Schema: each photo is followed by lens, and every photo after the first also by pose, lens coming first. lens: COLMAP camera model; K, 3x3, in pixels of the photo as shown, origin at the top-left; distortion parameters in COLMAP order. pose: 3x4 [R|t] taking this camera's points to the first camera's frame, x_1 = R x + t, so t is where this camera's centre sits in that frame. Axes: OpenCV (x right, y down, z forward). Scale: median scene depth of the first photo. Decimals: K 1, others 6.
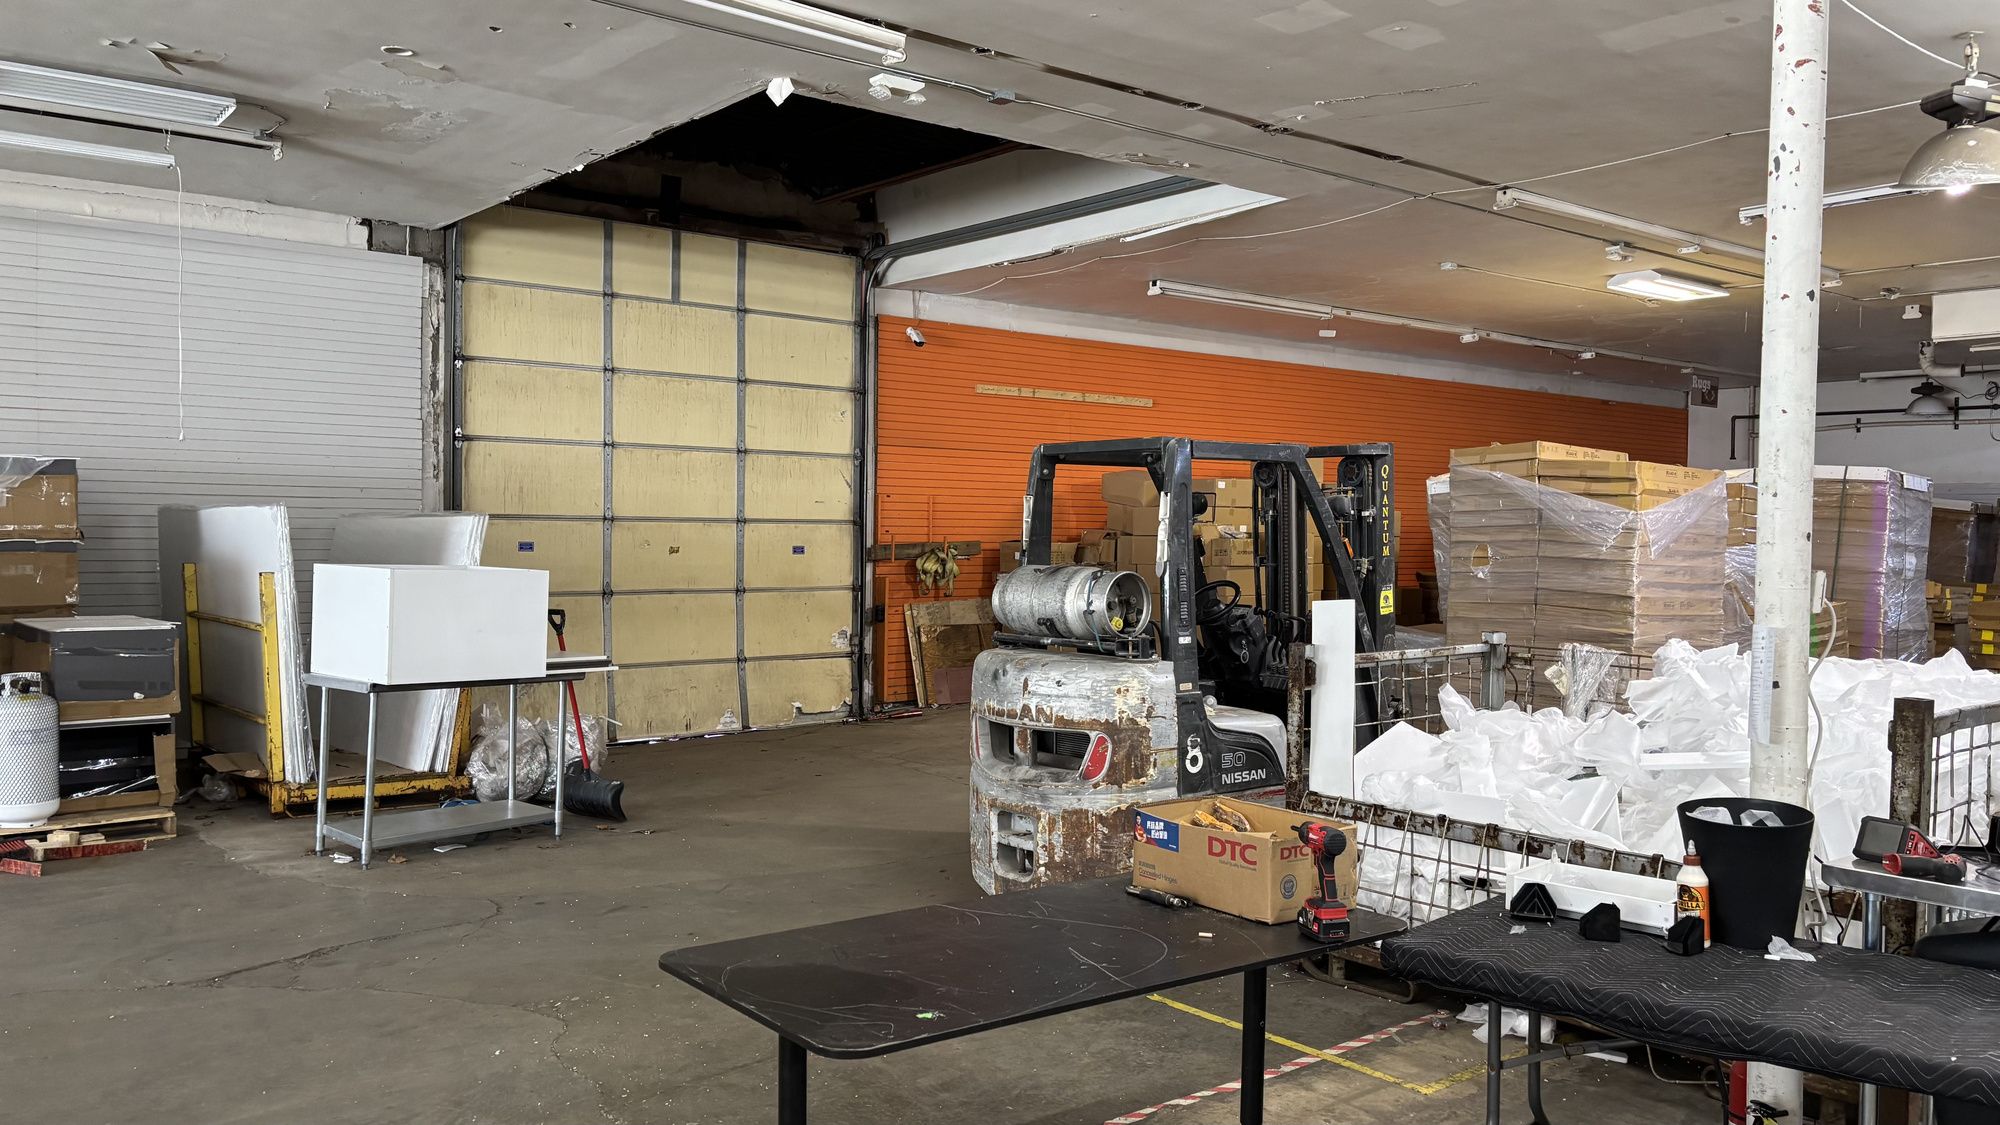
lens RADIAL K [[1497.2, 0, 994.9], [0, 1497.2, 556.7], [0, 0, 1]] dist [0.050104, -0.045991]
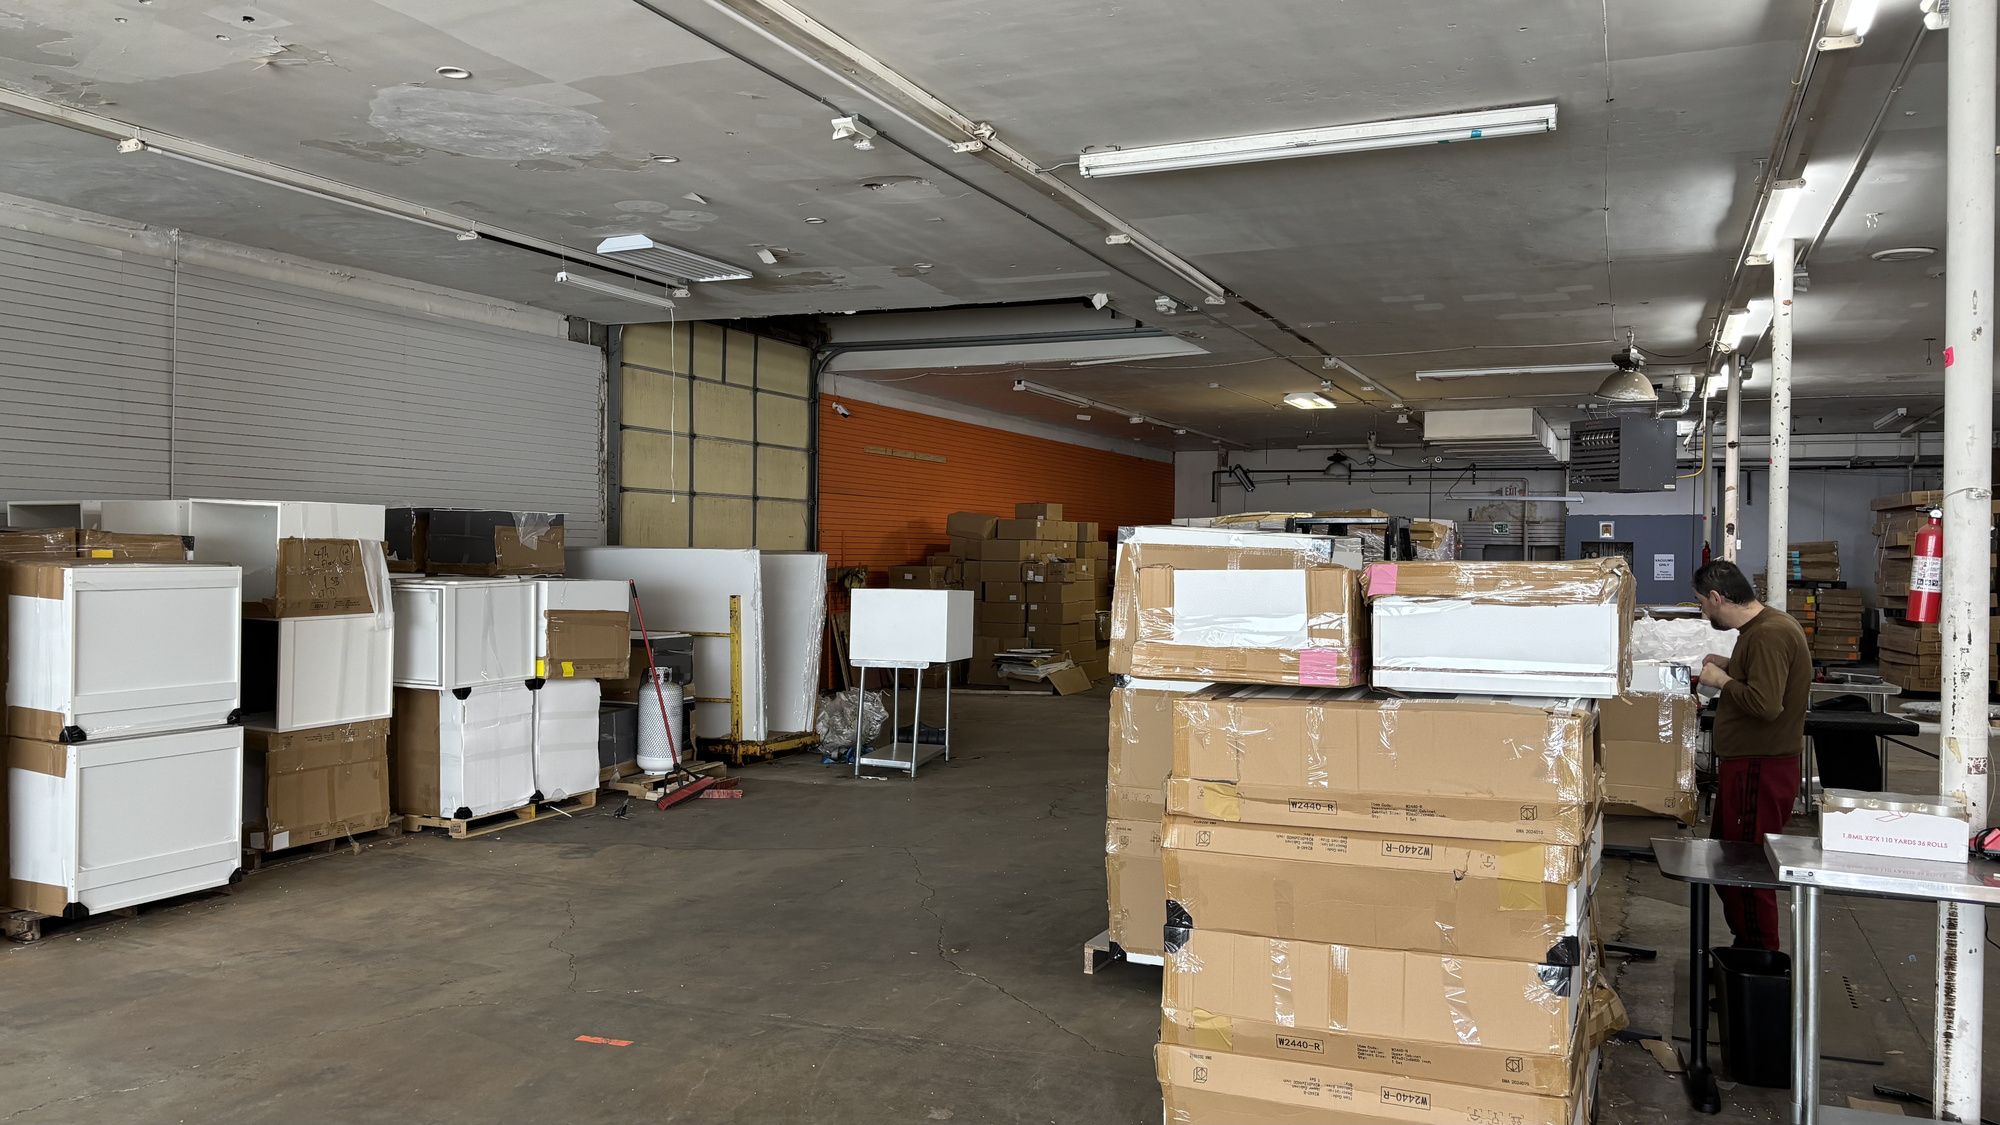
lens RADIAL K [[1497.2, 0, 984.3], [0, 1497.2, 567.5], [0, 0, 1]] dist [0.050104, -0.045991]
pose [[0.887121, -0.007910, 0.461469, -0.859925], [0.008993, 0.999960, -0.000148, -0.012454], [-0.461449, 0.004281, 0.887156, -0.345255]]
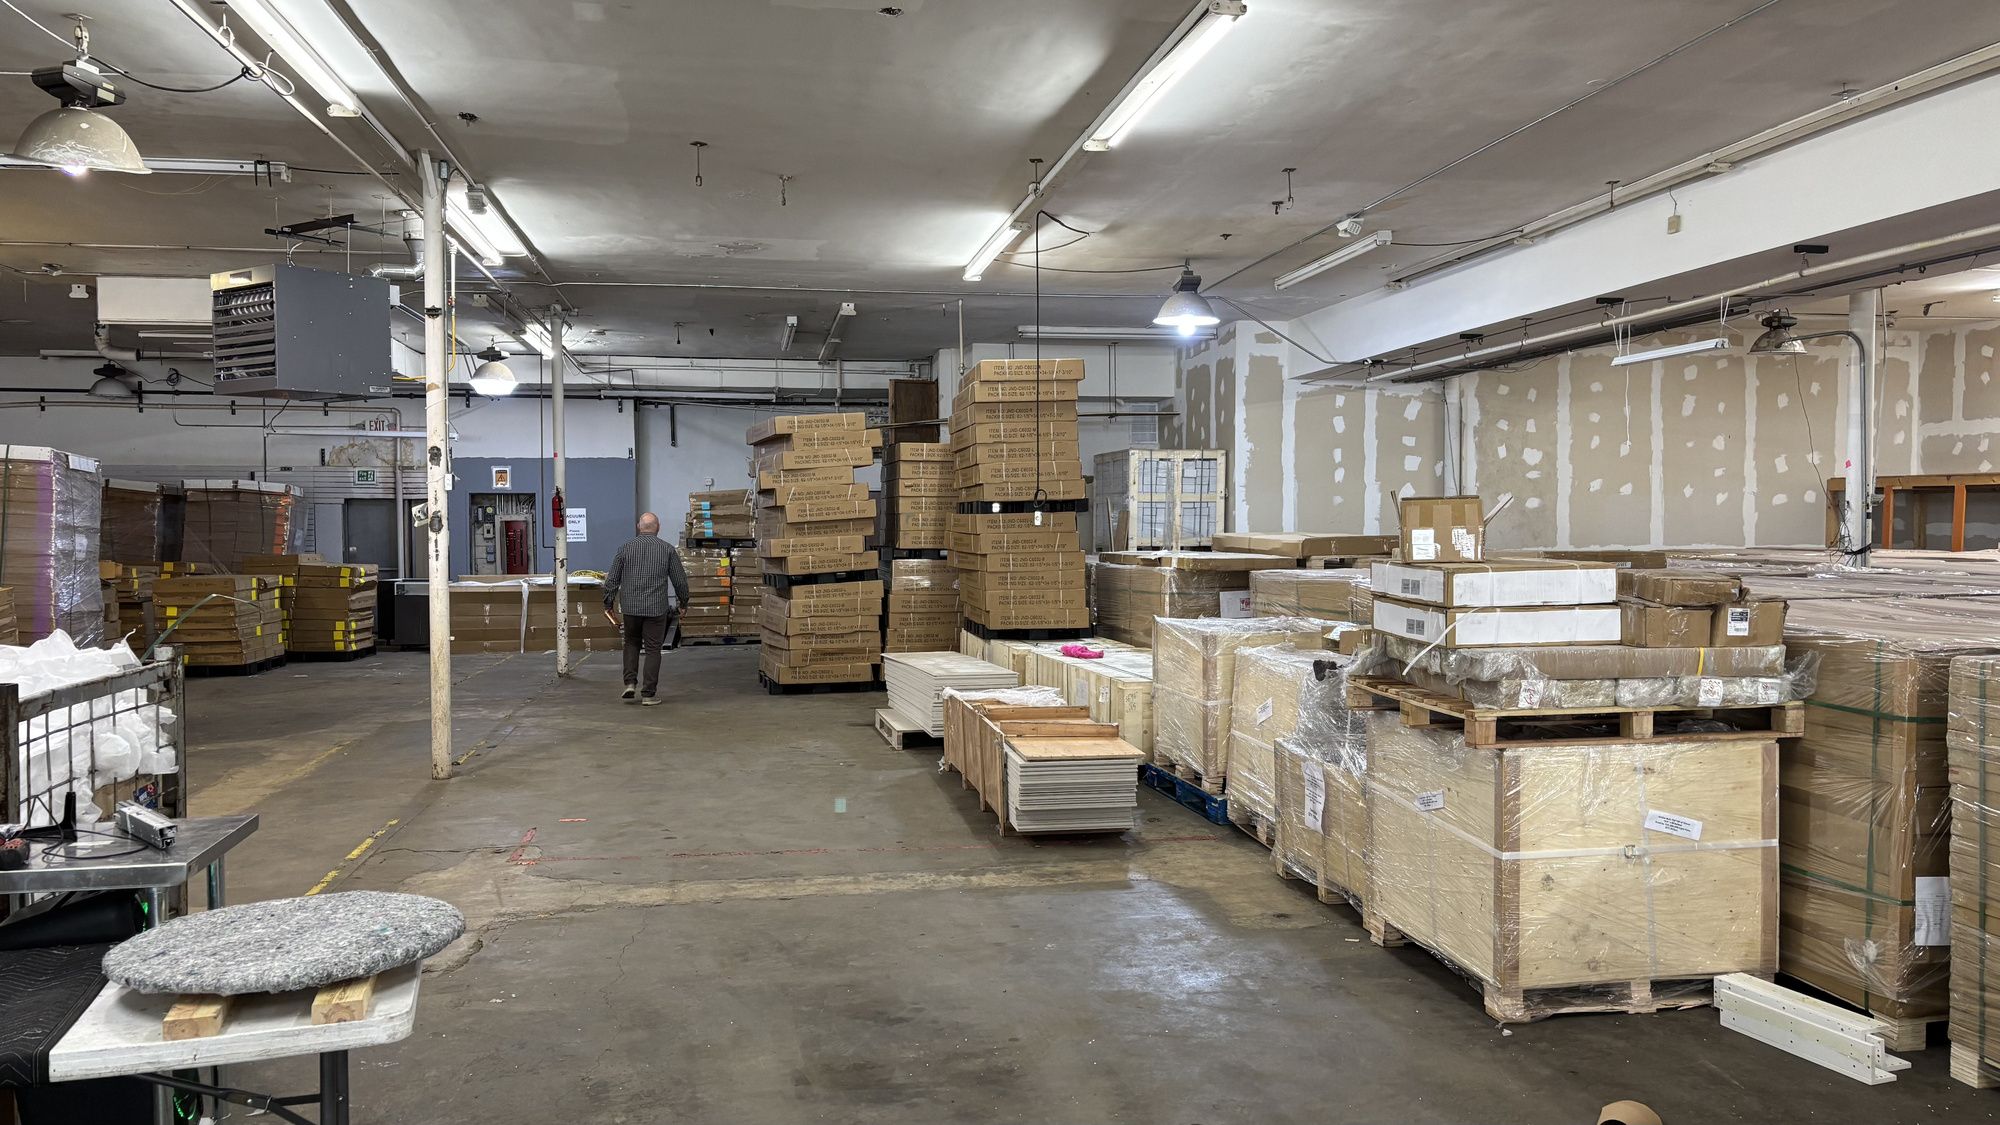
lens RADIAL K [[1497.2, 0, 1018.0], [0, 1497.2, 563.0], [0, 0, 1]] dist [0.050104, -0.045991]
pose [[0.475872, -0.041710, 0.878525, 0.031307], [0.027203, 0.999095, 0.032699, 0.000894], [-0.879094, 0.008338, 0.476576, -0.016673]]
